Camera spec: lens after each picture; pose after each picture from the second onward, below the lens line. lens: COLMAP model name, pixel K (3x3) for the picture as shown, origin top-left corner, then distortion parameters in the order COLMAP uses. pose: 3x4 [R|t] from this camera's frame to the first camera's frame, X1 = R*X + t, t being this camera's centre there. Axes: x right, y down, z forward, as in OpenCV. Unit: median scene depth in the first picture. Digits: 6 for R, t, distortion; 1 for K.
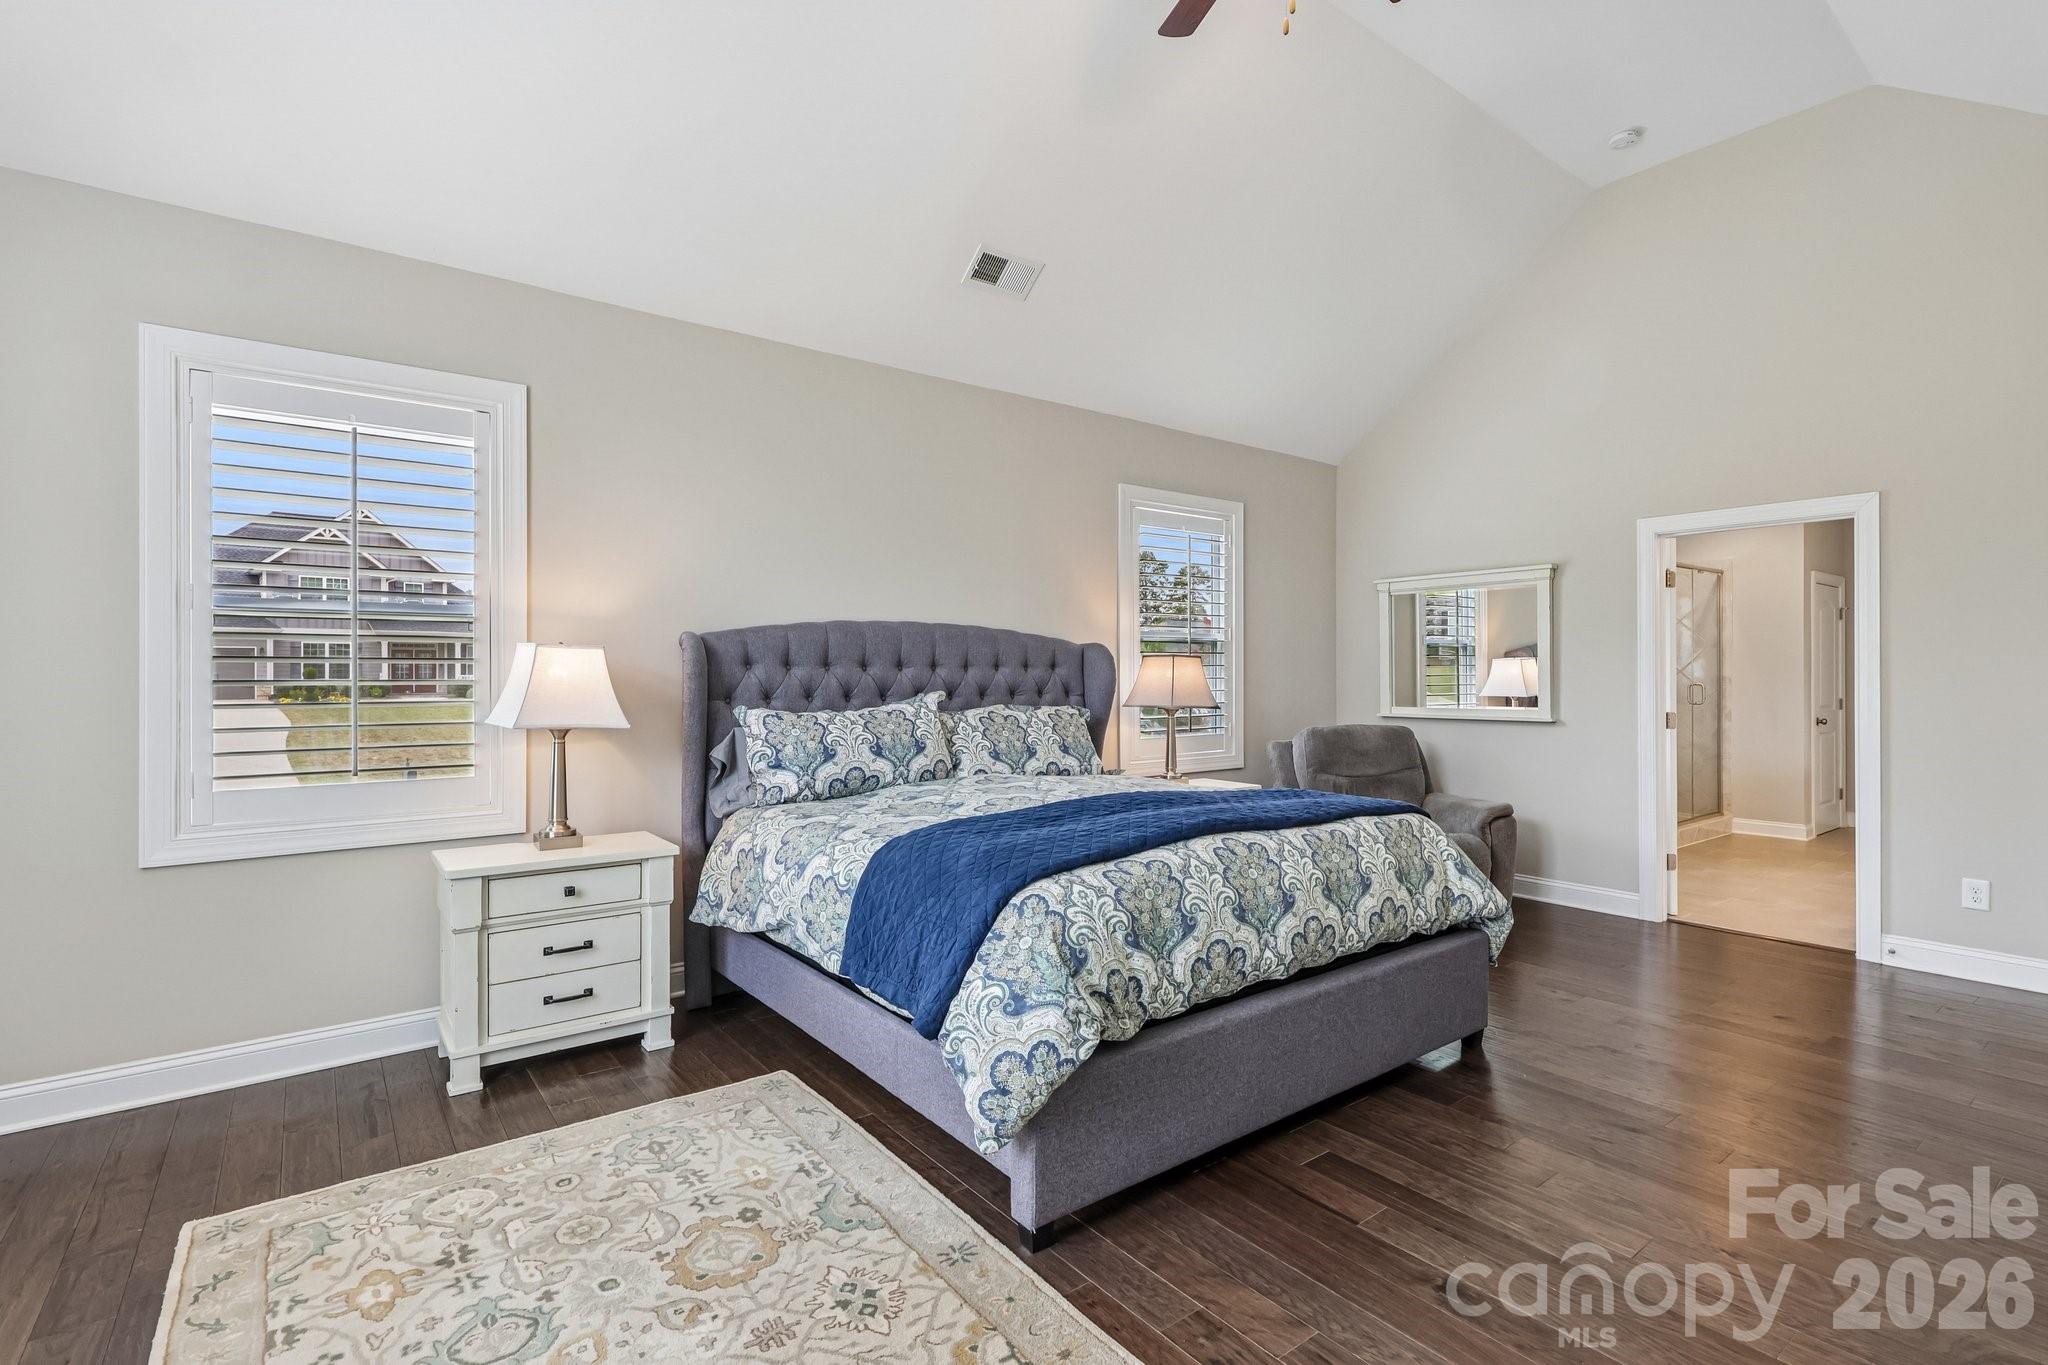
lens RADIAL K [[952.9, 0, 1029.8], [0, 952.9, 679.8], [0, 0, 1]] dist [0.001011, 0.000711]
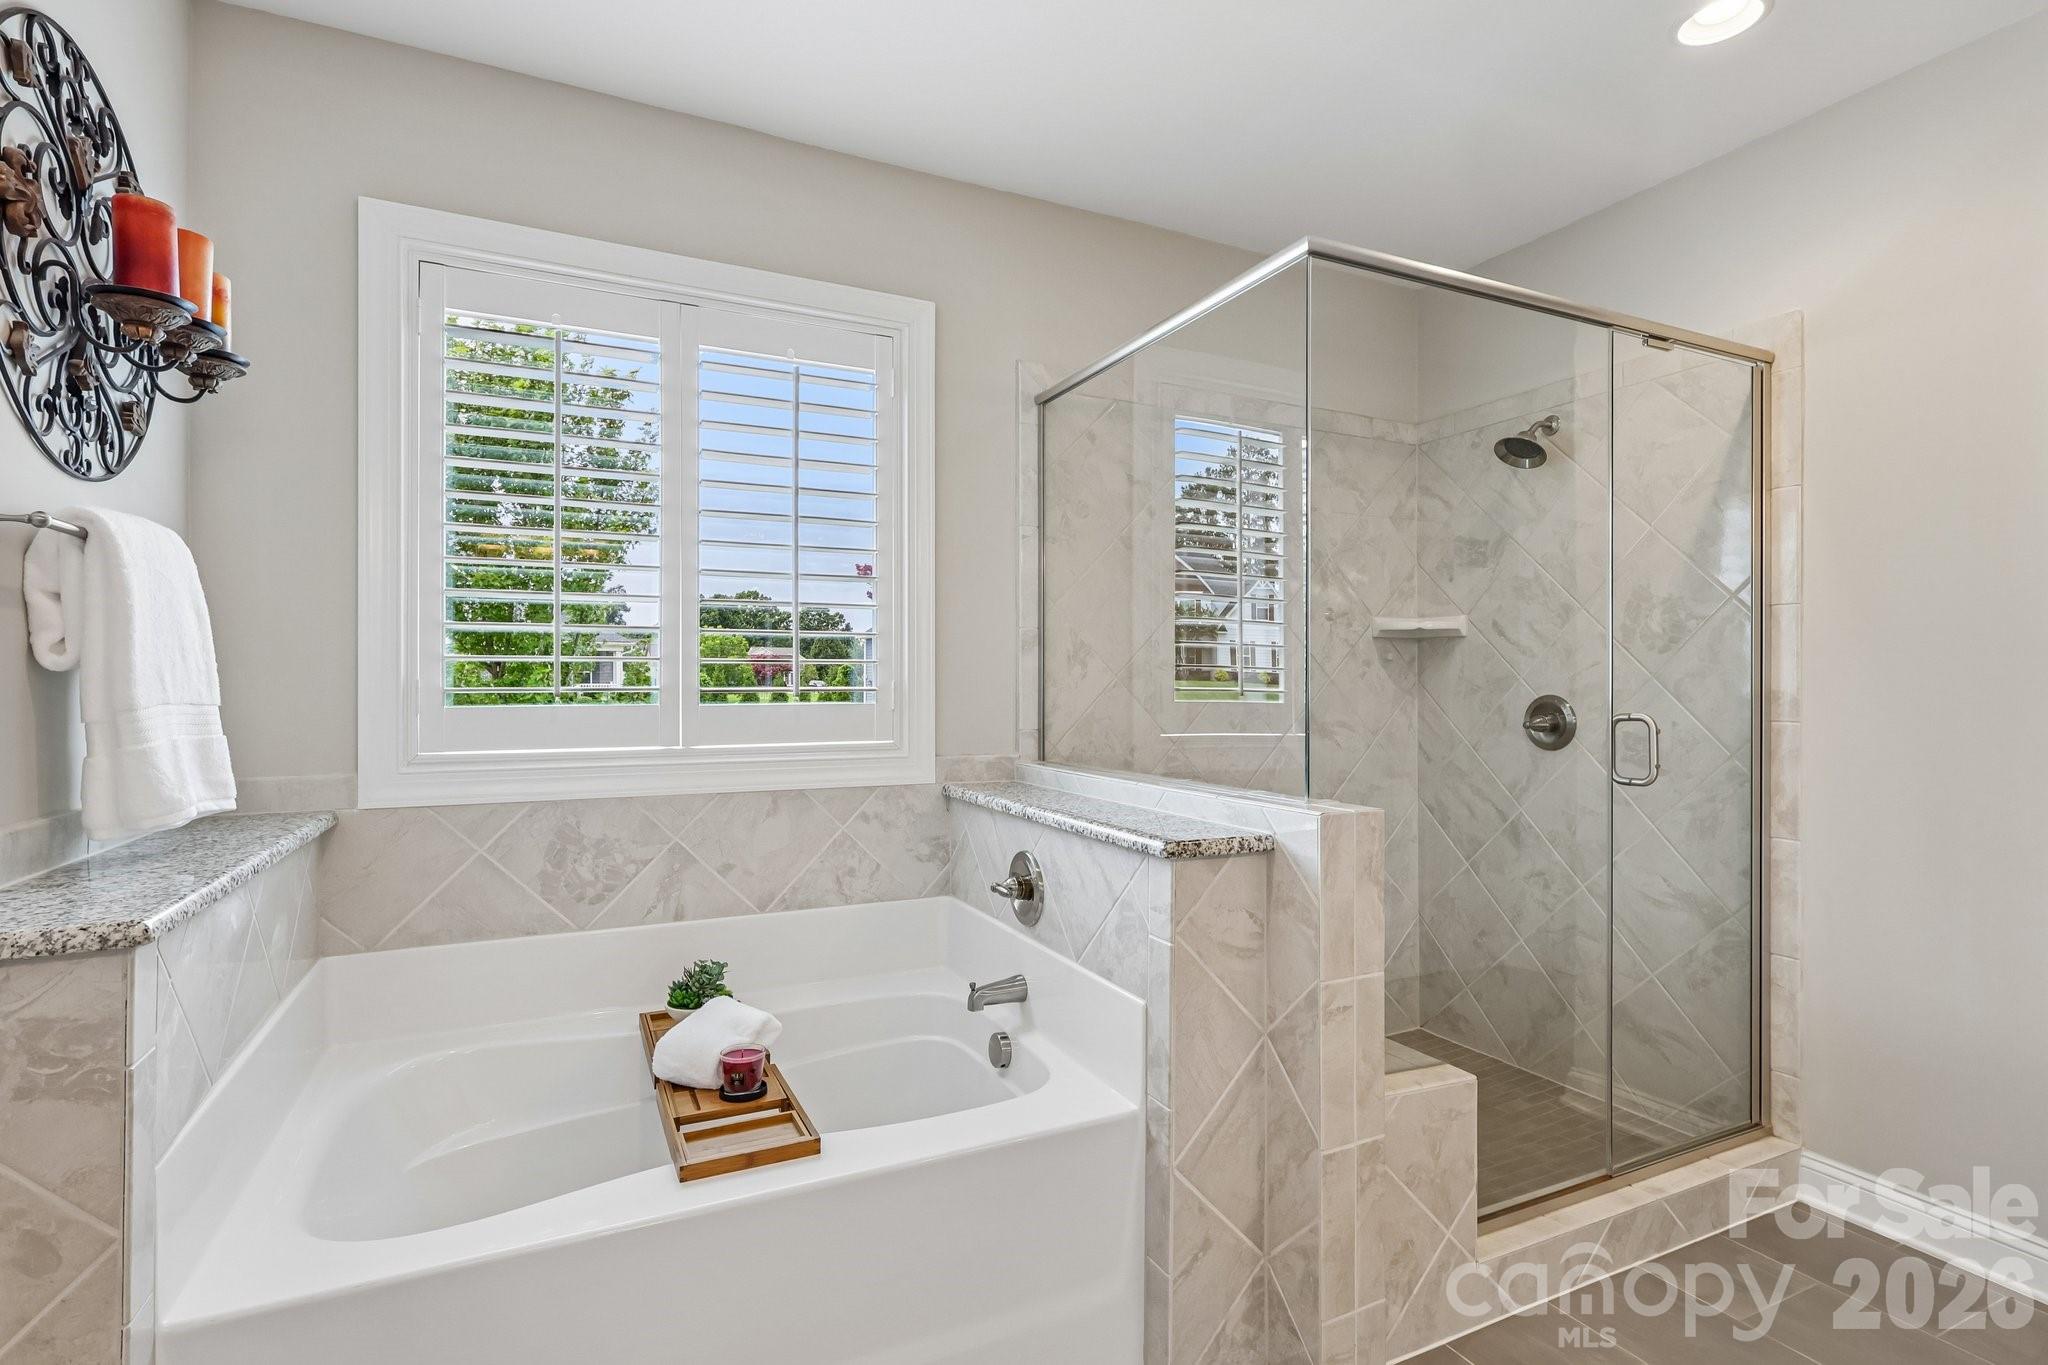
lens RADIAL K [[988.5, 0, 1024.0], [0, 988.5, 682.5], [0, 0, 1]] dist [-0.000629, -0.000187]
pose [[0.980017, -0.000104, -0.198911, 0.786076], [-0.000477, 0.999996, -0.002873, -0.007249], [0.198911, 0.002911, 0.980013, 0.903539]]
